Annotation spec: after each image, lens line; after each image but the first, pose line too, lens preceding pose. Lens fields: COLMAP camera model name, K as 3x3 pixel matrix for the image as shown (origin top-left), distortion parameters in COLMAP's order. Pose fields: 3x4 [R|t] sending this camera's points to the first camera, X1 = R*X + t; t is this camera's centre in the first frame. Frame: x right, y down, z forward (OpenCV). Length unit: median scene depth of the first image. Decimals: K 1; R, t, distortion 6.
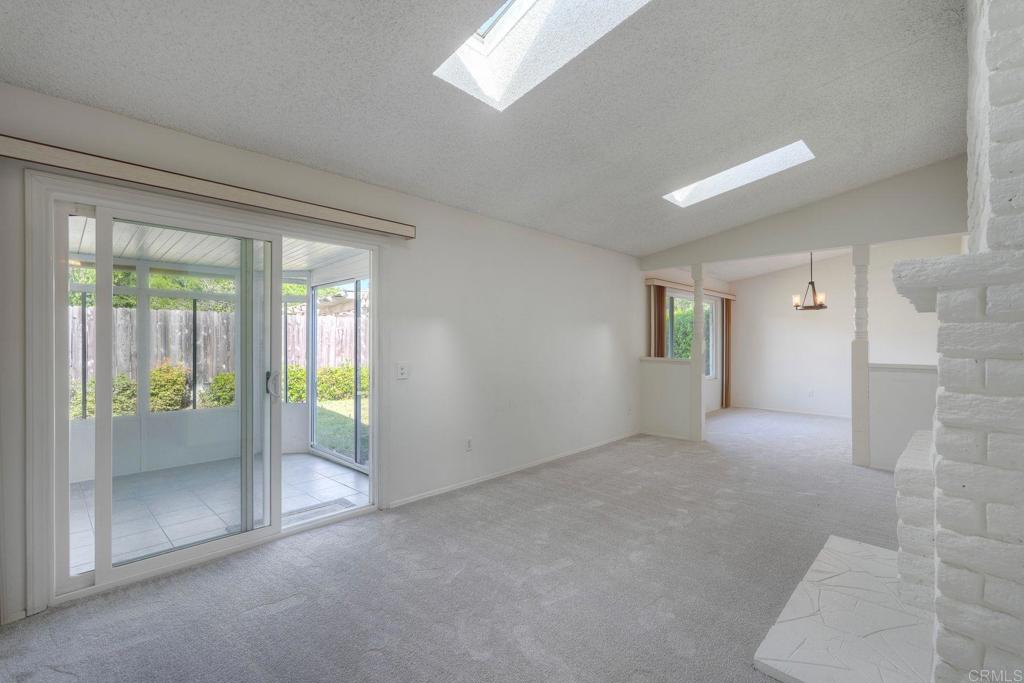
lens RADIAL K [[460.3, 0, 511.2], [0, 460.3, 344.8], [0, 0, 1]] dist [0.001900, 0.000157]
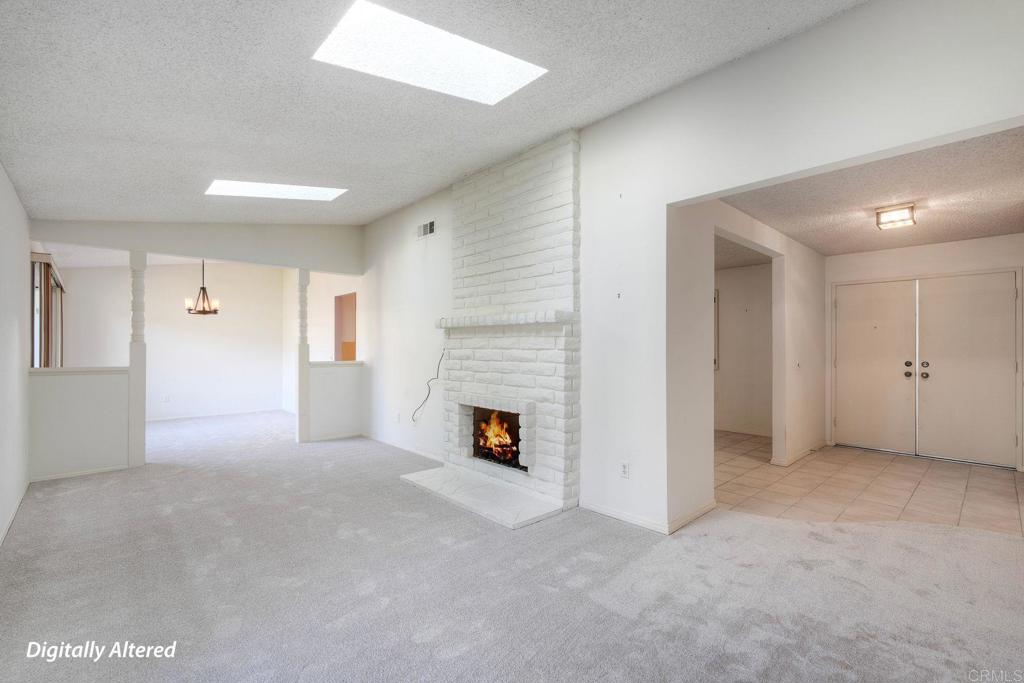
lens RADIAL K [[460.3, 0, 511.2], [0, 460.3, 339.3], [0, 0, 1]] dist [0.001900, 0.000157]
pose [[0.042762, 0.009405, 0.999041, -0.560761], [0.009097, 0.999911, -0.009803, -0.005684], [-0.999044, 0.009507, 0.042672, 0.417393]]
